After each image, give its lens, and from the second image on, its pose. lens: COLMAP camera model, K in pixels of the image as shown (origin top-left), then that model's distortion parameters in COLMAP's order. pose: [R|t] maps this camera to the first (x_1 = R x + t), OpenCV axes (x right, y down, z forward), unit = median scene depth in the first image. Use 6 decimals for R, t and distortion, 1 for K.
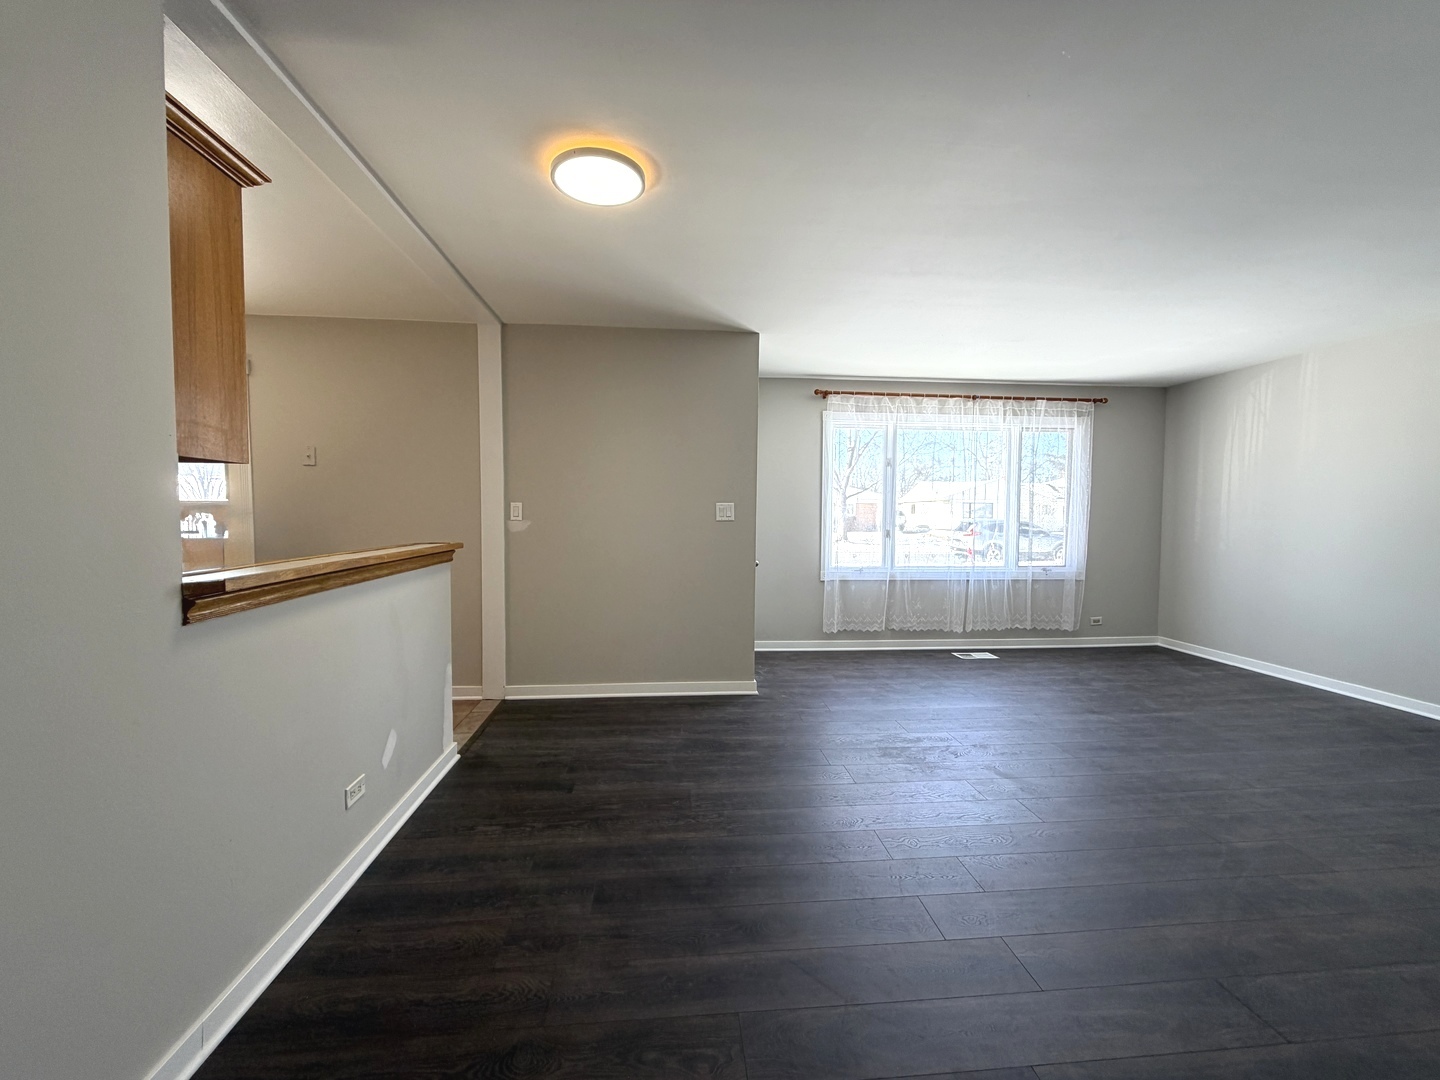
lens RADIAL K [[564.7, 0, 720.0], [0, 564.7, 540.0], [0, 0, 1]] dist [-0.031715, -0.000097]
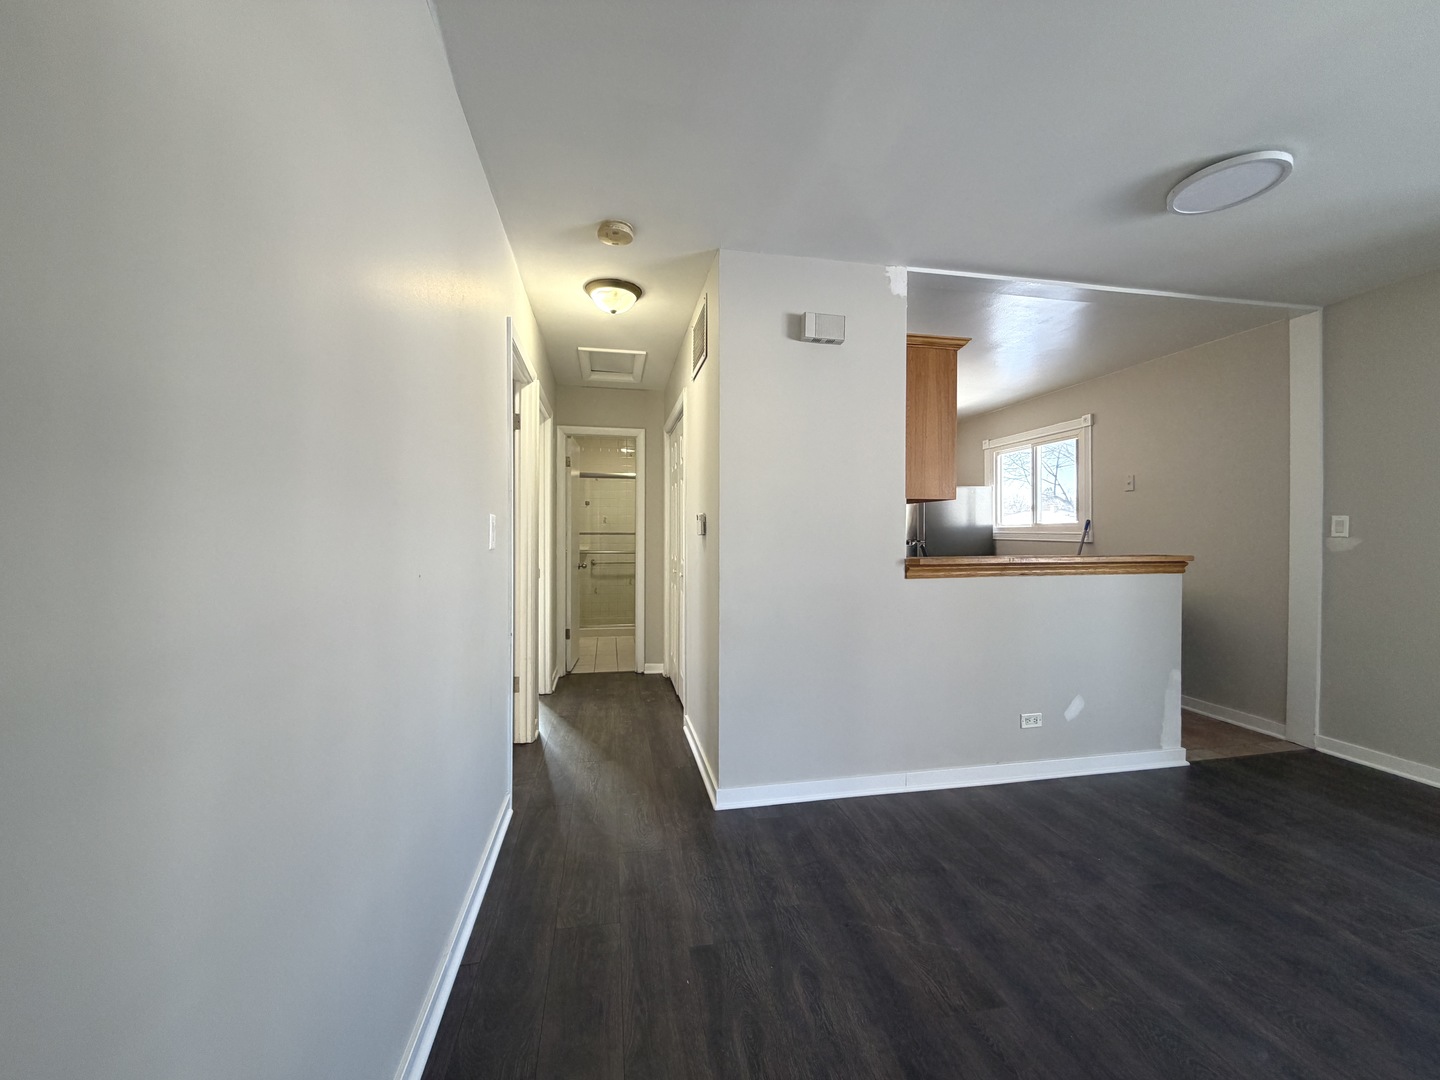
lens RADIAL K [[564.7, 0, 720.0], [0, 564.7, 540.0], [0, 0, 1]] dist [-0.031715, -0.000097]
pose [[0.085245, 0.006599, -0.996338, 0.499162], [-0.048269, 0.998831, 0.002486, 0.015018], [0.995190, 0.047881, 0.085464, 0.034125]]
